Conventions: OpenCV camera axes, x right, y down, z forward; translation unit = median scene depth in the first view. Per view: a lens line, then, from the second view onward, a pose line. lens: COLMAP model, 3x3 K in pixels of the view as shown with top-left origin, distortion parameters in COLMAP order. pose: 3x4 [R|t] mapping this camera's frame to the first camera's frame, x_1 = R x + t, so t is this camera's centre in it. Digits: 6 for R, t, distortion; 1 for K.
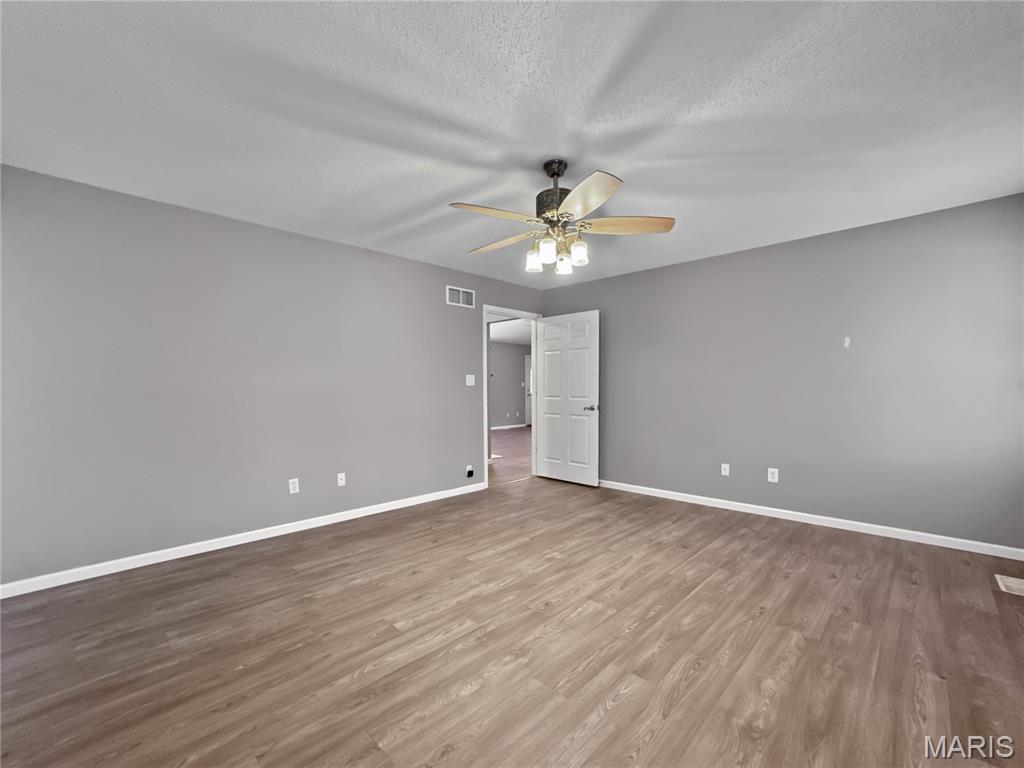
lens RADIAL K [[434.5, 0, 509.5], [0, 434.5, 379.4], [0, 0, 1]] dist [-0.037425, 0.013347]
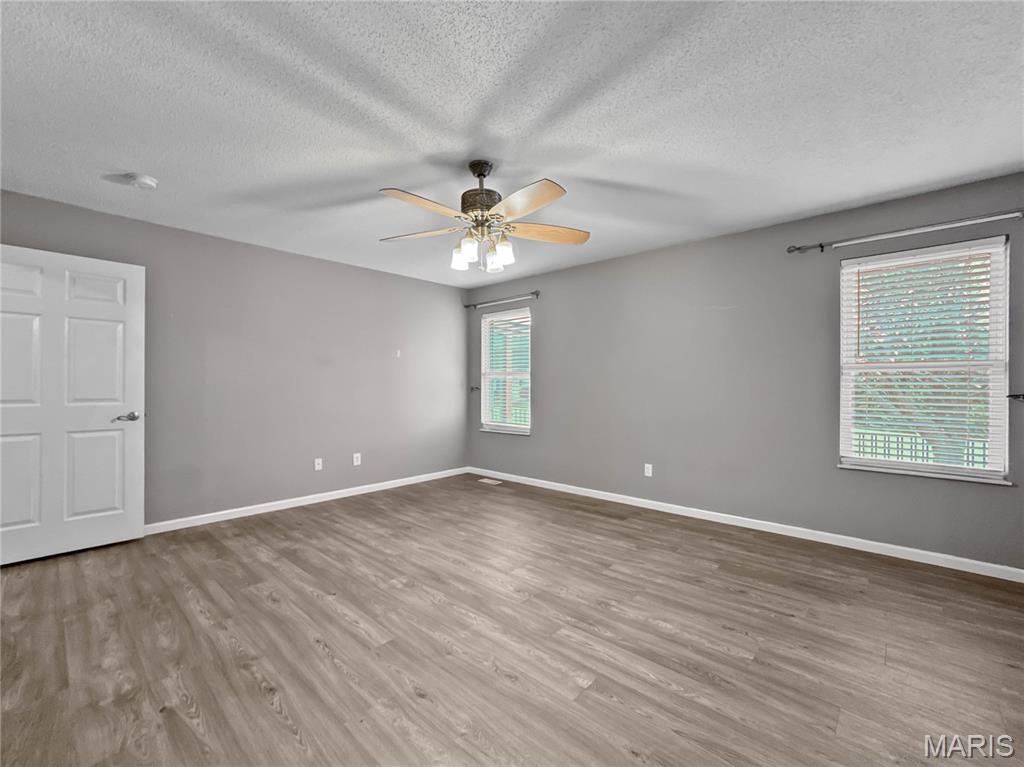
lens RADIAL K [[413.4, 0, 521.7], [0, 413.4, 386.6], [0, 0, 1]] dist [-0.035838, 0.013512]
pose [[-0.019449, 0.001141, 0.999810, -0.721999], [-0.020345, 0.999792, -0.001537, 0.029692], [-0.999604, -0.020371, -0.019422, 0.828856]]
